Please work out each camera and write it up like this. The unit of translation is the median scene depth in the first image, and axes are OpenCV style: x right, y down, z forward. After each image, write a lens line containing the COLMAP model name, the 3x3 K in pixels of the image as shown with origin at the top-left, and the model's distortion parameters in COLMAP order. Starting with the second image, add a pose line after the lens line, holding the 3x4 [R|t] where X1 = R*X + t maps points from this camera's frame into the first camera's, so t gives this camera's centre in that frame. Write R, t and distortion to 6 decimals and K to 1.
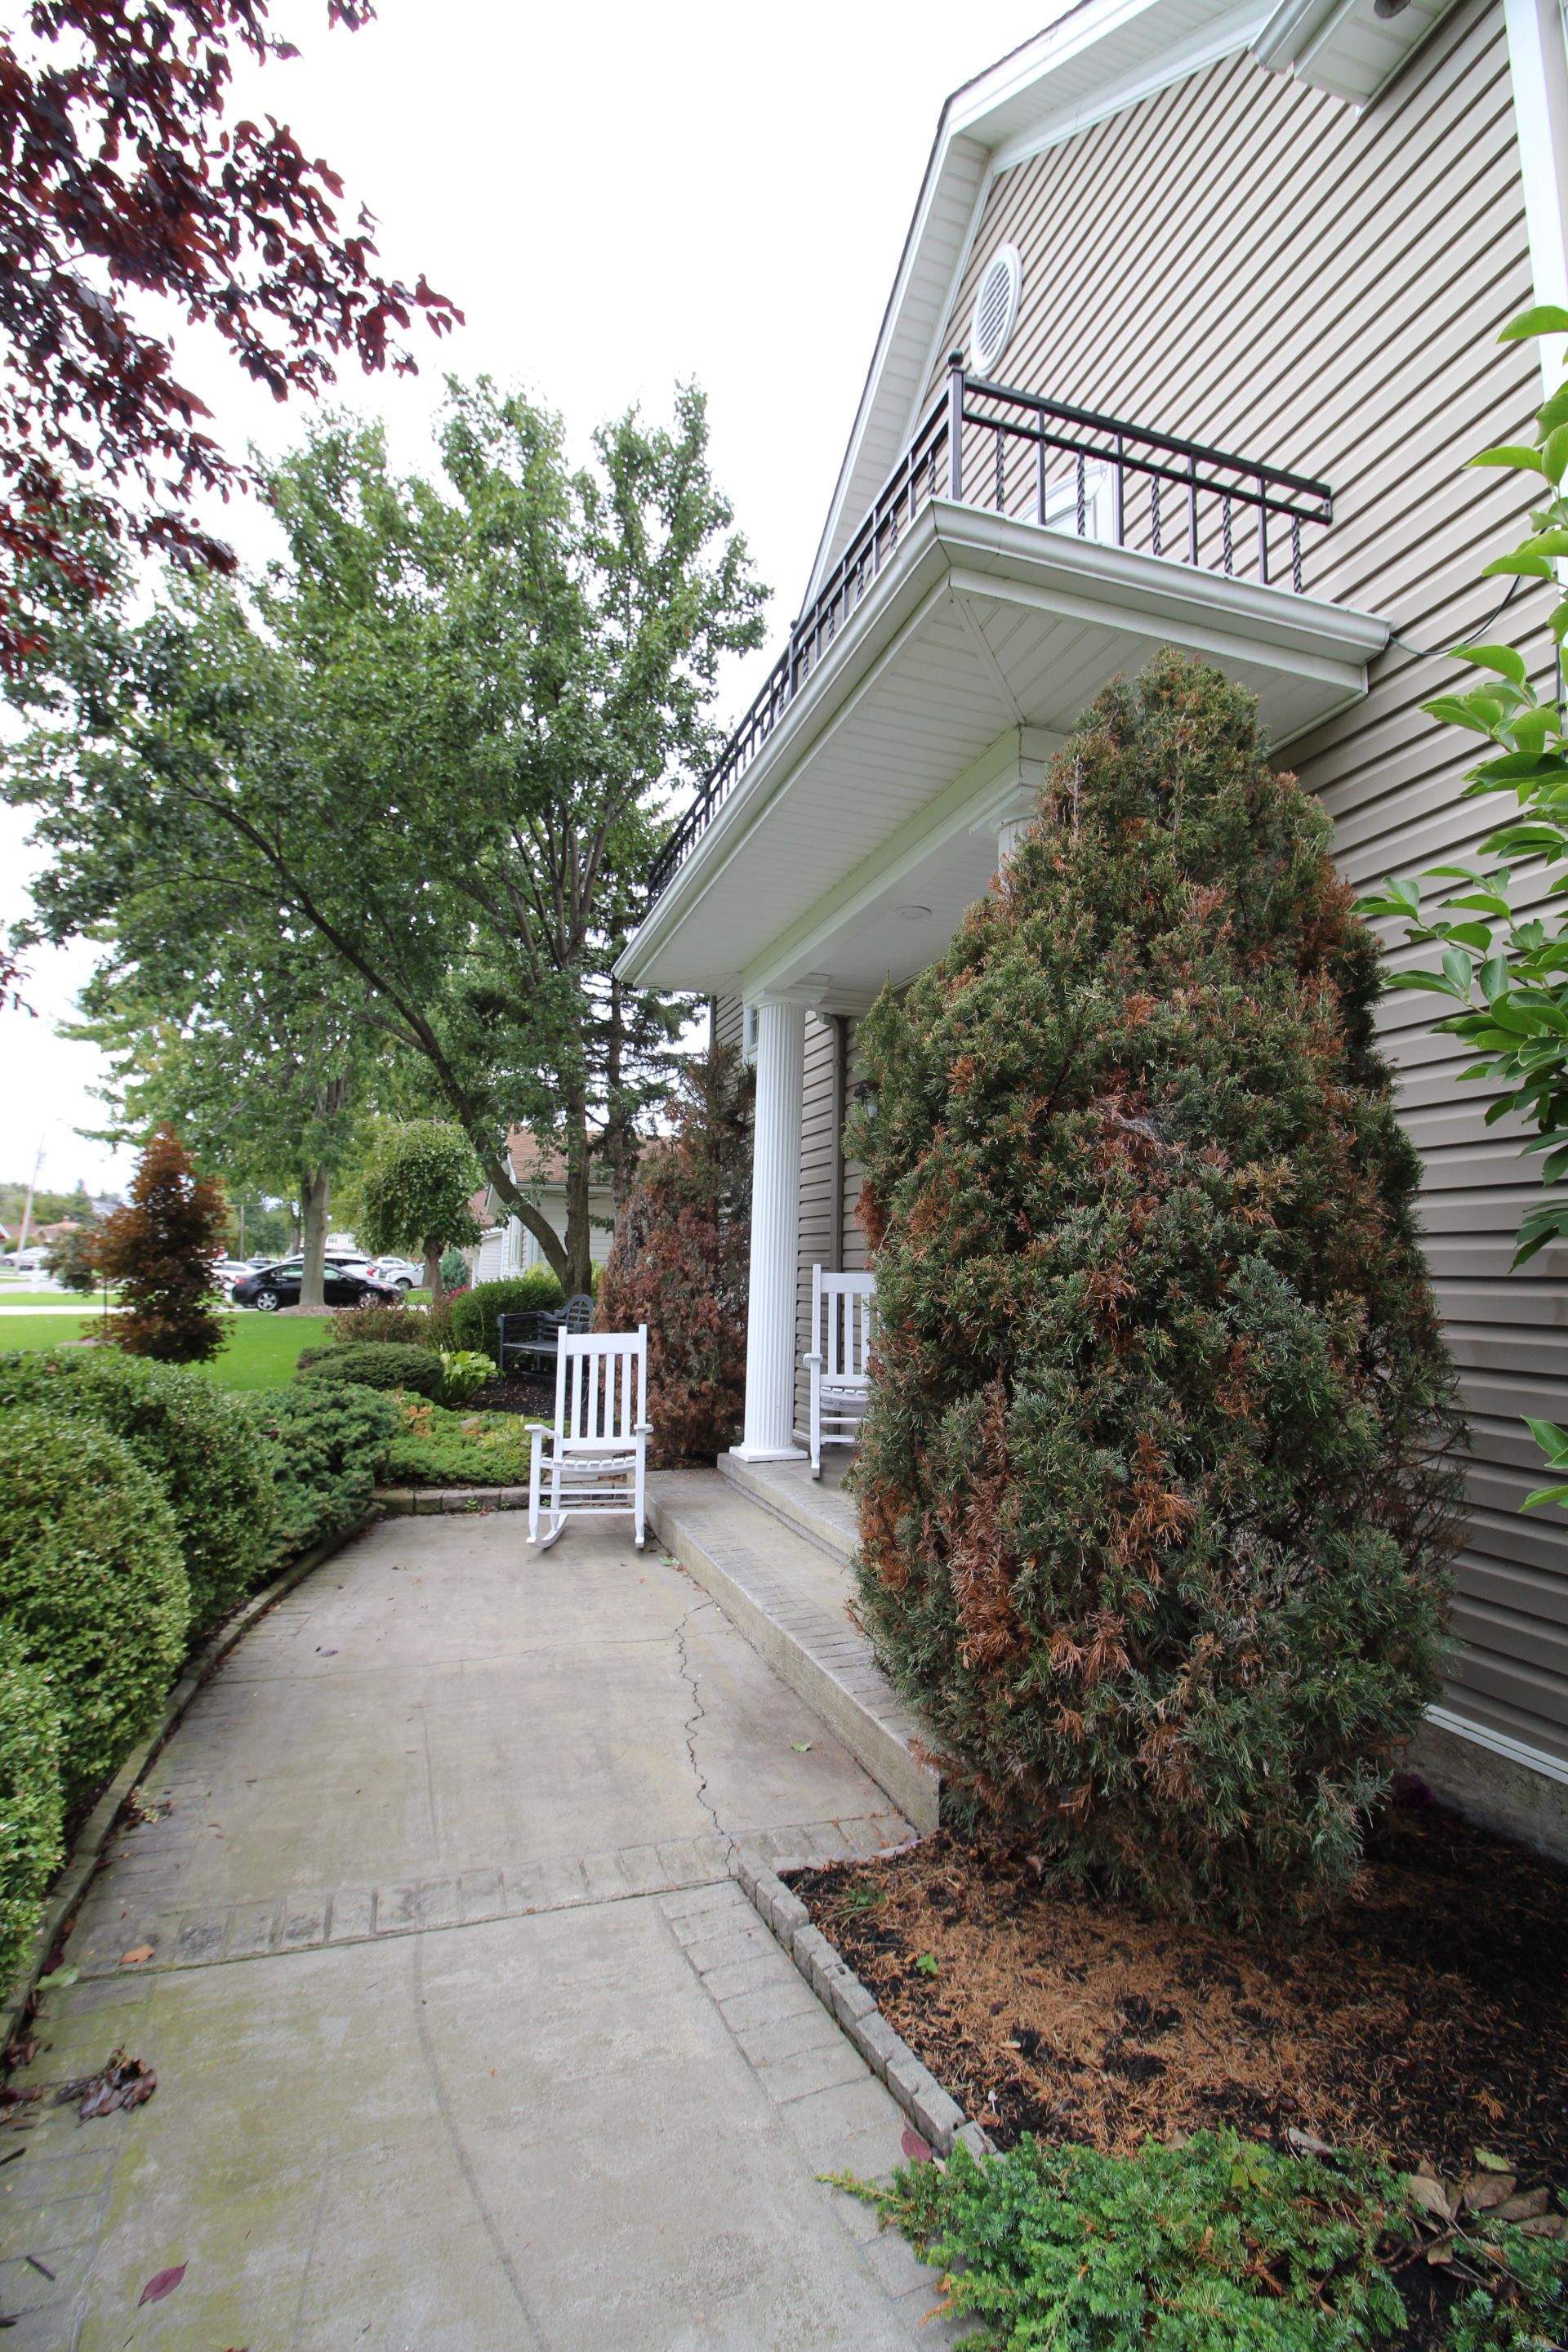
lens RADIAL K [[1047.7, 0, 744.0], [0, 1047.7, 1164.4], [0, 0, 1]] dist [-0.015104, -0.000509]
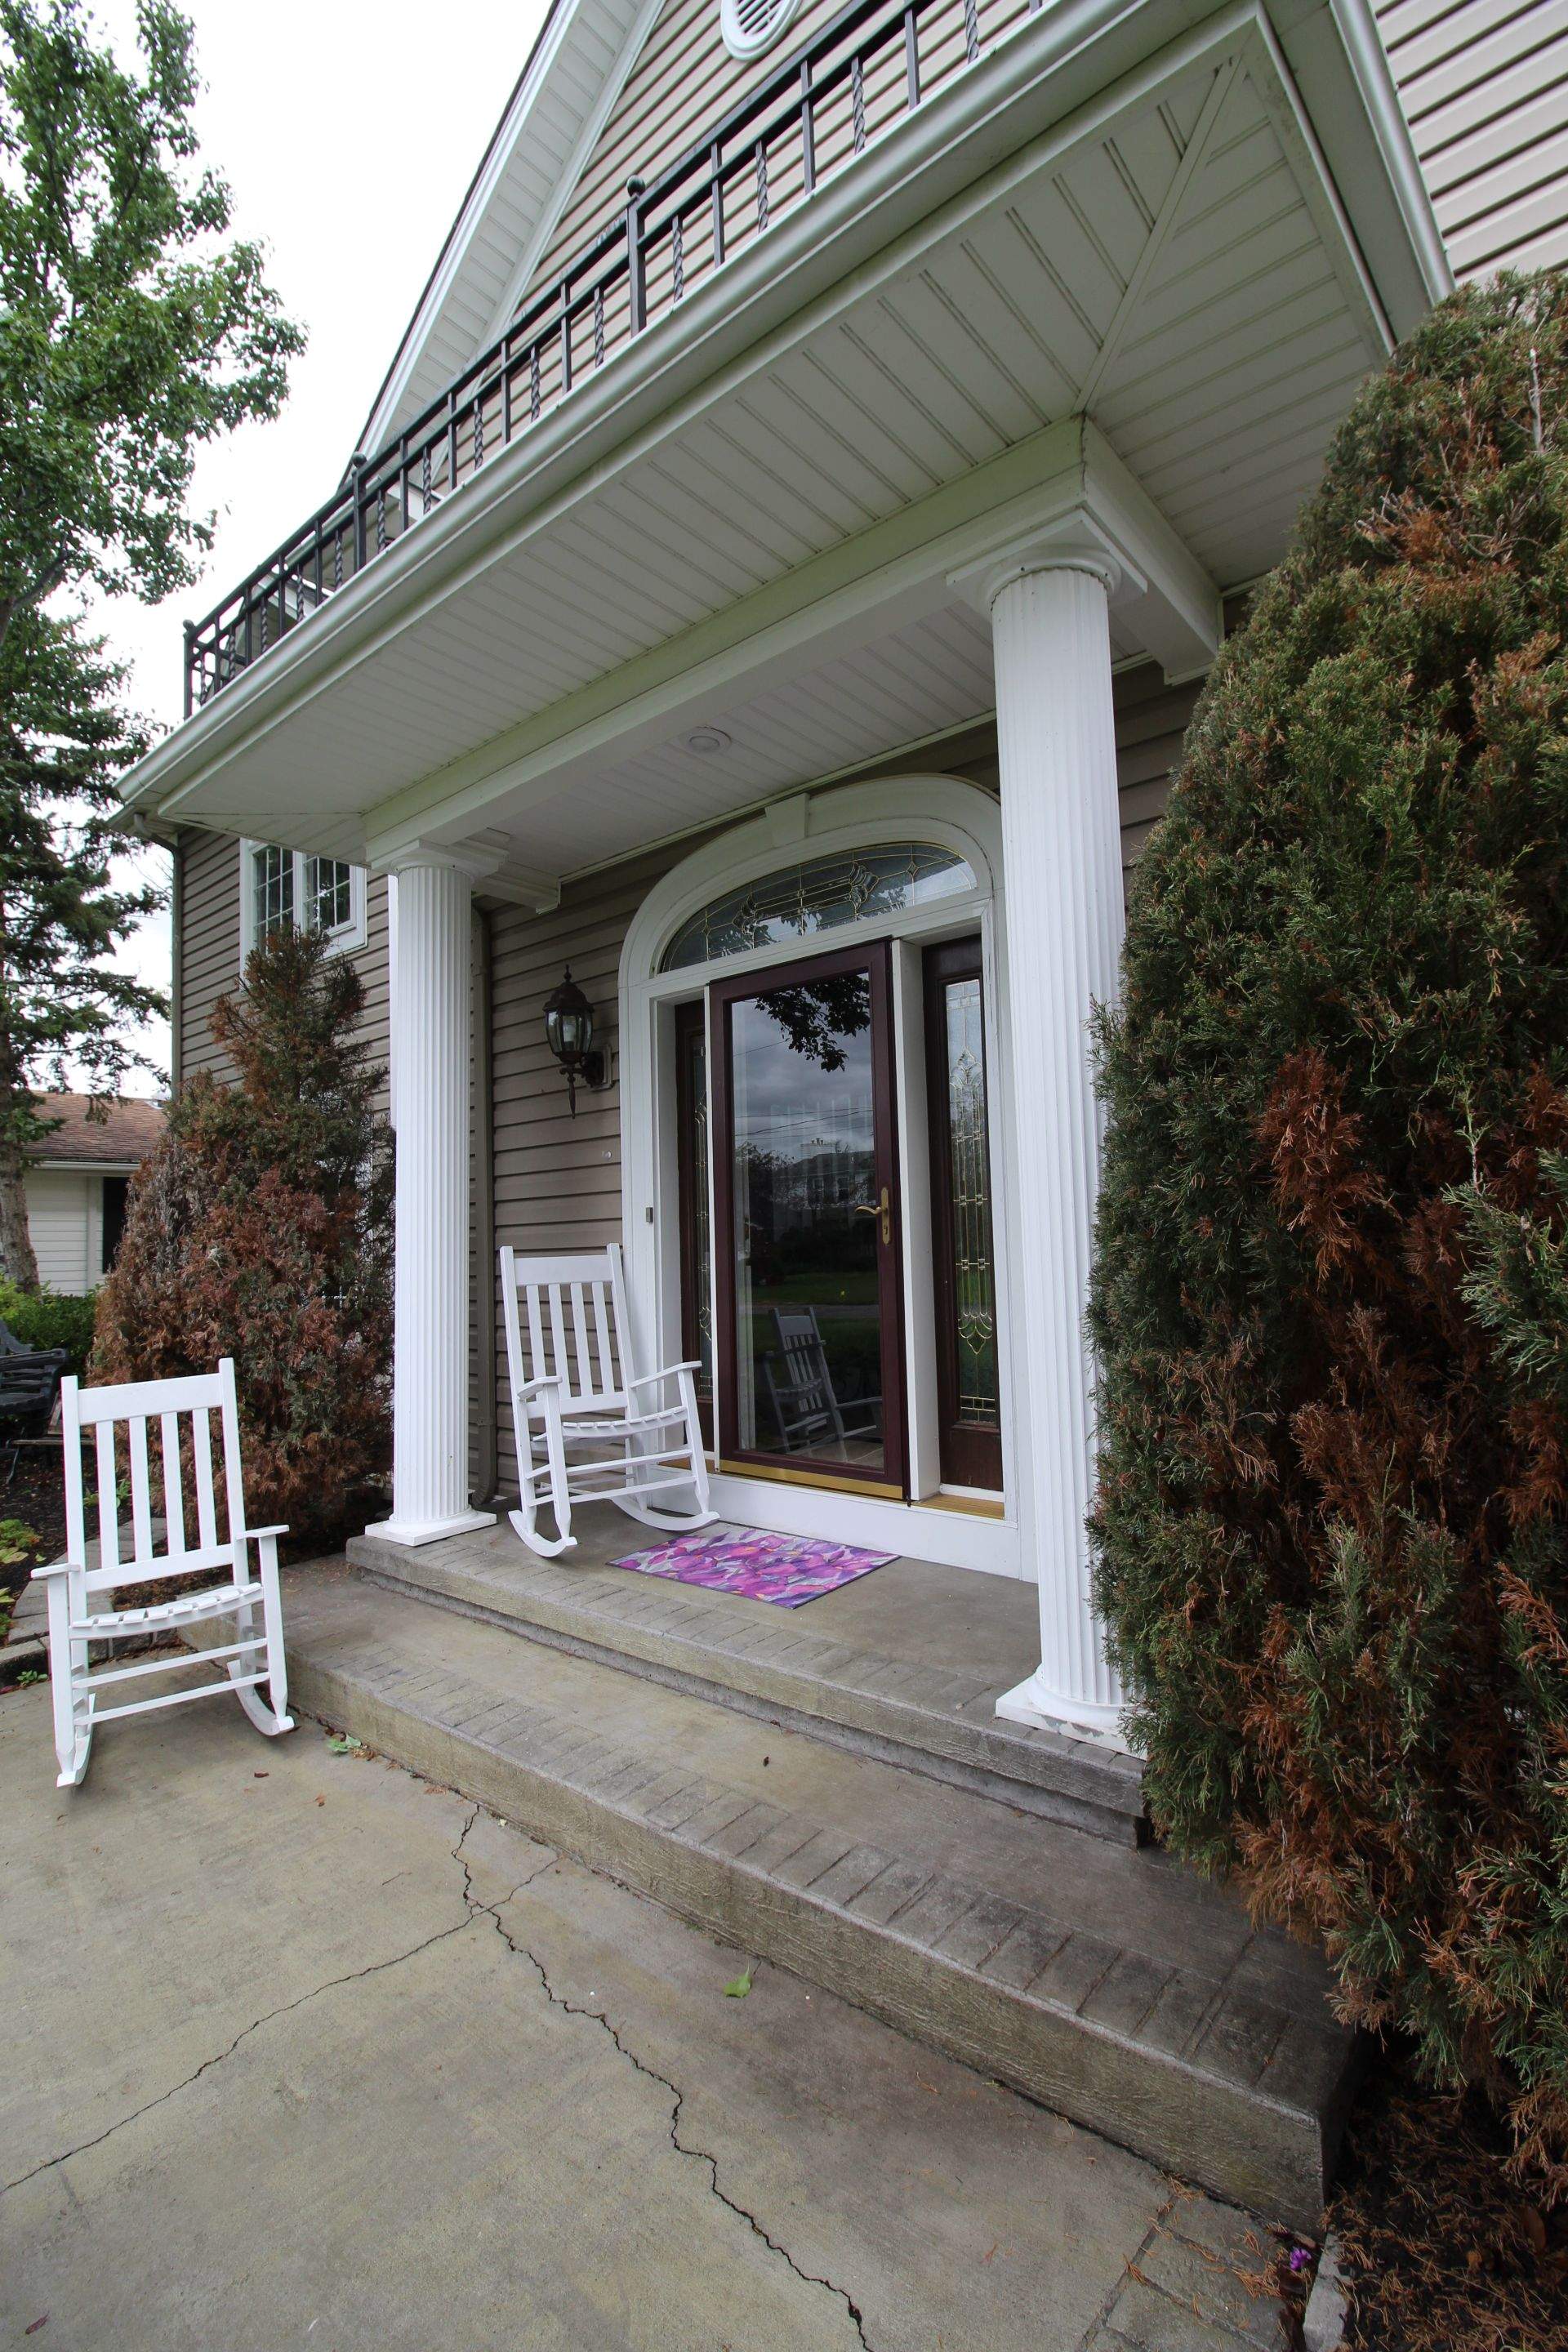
lens RADIAL K [[1047.7, 0, 744.0], [0, 1047.7, 1164.4], [0, 0, 1]] dist [-0.015104, -0.000509]
pose [[0.843683, -0.014266, 0.536652, -0.165900], [0.001743, 0.999714, 0.023836, 0.024684], [-0.536839, -0.019174, 0.843467, 0.318446]]
